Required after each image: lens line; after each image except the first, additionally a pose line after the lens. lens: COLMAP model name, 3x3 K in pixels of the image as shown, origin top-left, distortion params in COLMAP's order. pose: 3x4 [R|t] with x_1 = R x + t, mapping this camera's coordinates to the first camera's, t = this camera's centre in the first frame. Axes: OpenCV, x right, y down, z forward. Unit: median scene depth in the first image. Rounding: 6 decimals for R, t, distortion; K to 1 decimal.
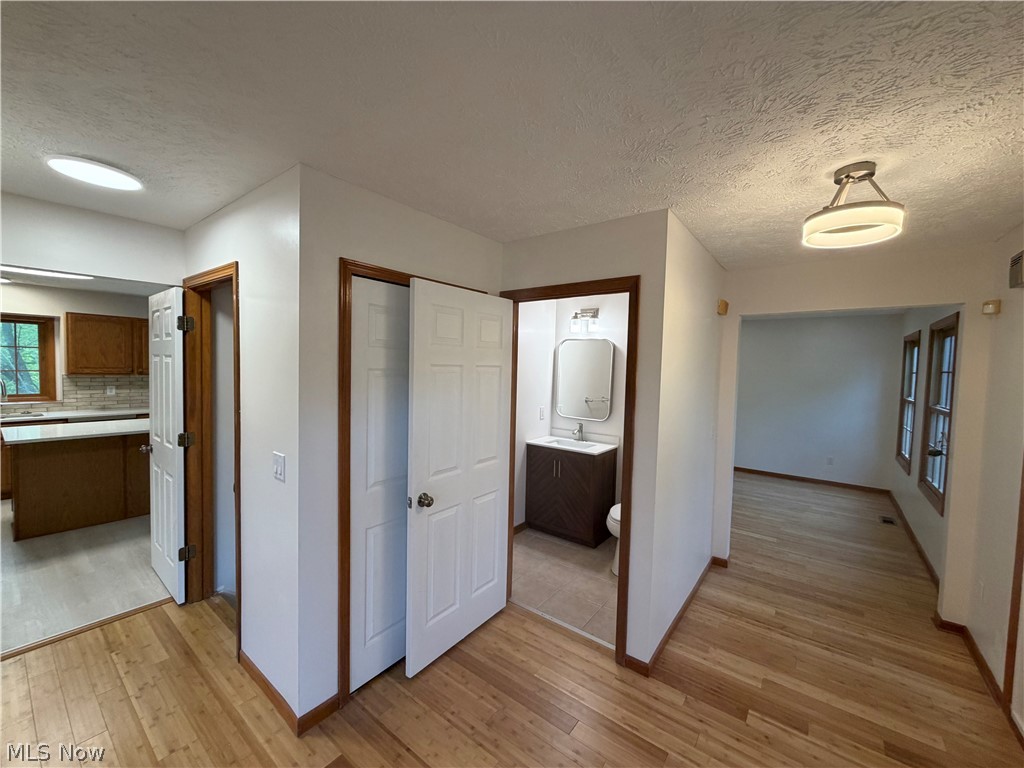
lens RADIAL K [[410.4, 0, 512.0], [0, 410.4, 384.0], [0, 0, 1]] dist [0.000662, 0.000501]
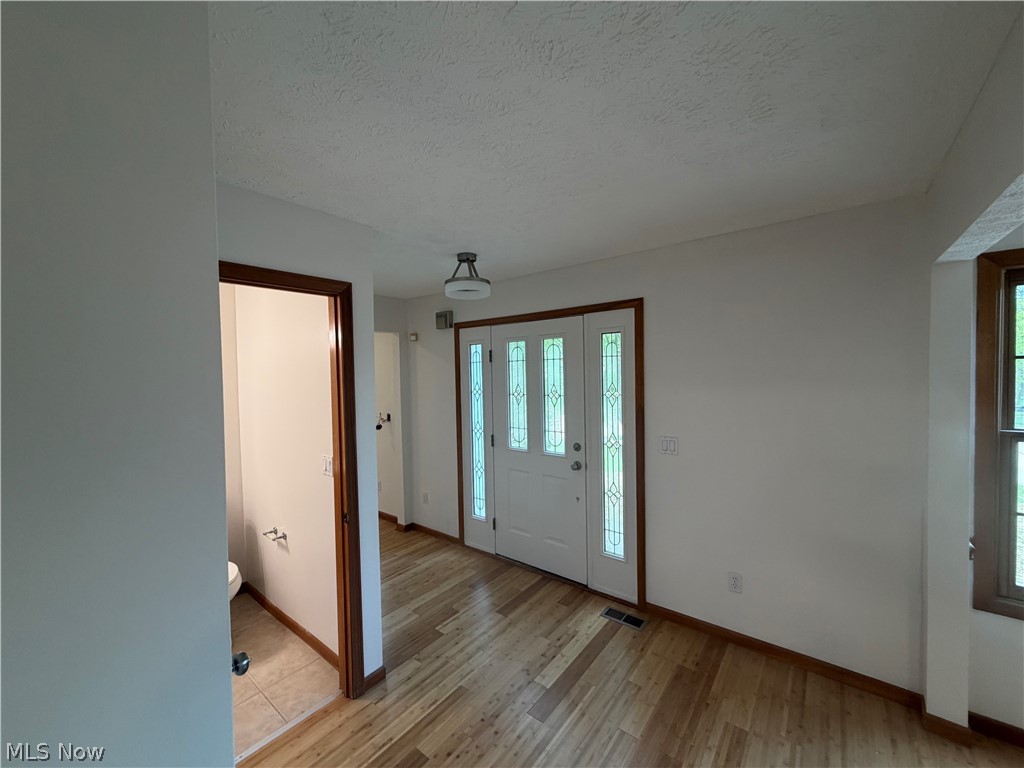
lens RADIAL K [[410.4, 0, 512.0], [0, 410.4, 384.0], [0, 0, 1]] dist [0.000662, 0.000501]
pose [[0.011402, -0.057193, 0.998298, -0.310401], [0.060253, 0.996588, 0.056407, -0.030822], [-0.998118, 0.059507, 0.014809, 0.291690]]
